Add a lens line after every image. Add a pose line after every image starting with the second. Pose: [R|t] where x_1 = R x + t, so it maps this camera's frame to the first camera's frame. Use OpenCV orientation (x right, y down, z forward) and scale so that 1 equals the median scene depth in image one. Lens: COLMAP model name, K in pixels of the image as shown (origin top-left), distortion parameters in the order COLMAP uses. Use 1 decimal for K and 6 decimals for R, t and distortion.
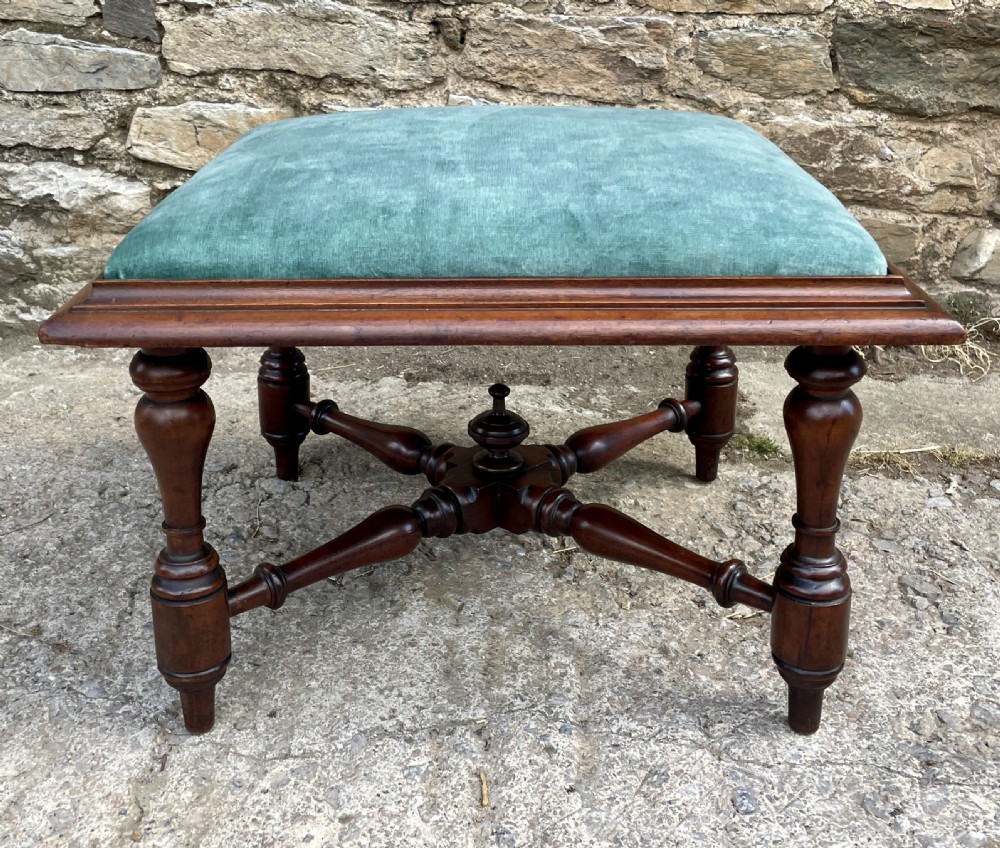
lens RADIAL K [[1178.0, 0, 465.8], [0, 1178.0, 303.3], [0, 0, 1]] dist [0.077690, -0.100268]
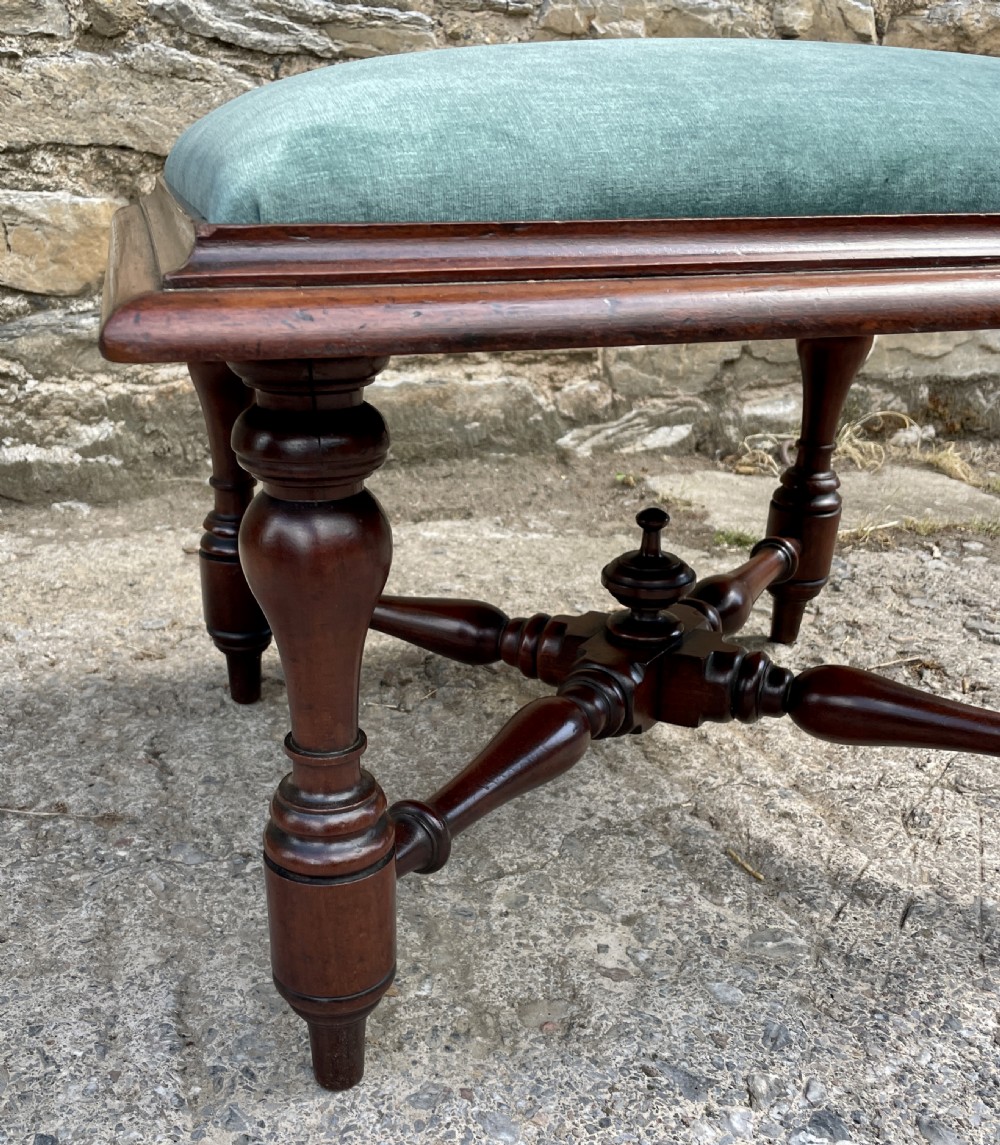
lens RADIAL K [[1162.1, 0, 438.9], [0, 1162.1, 669.3], [0, 0, 1]] dist [0.078804, -0.119032]
pose [[0.947425, -0.123810, 0.295055, -0.327836], [0.098911, 0.990266, 0.097925, 0.136769], [-0.304307, -0.063592, 0.950449, 0.237448]]
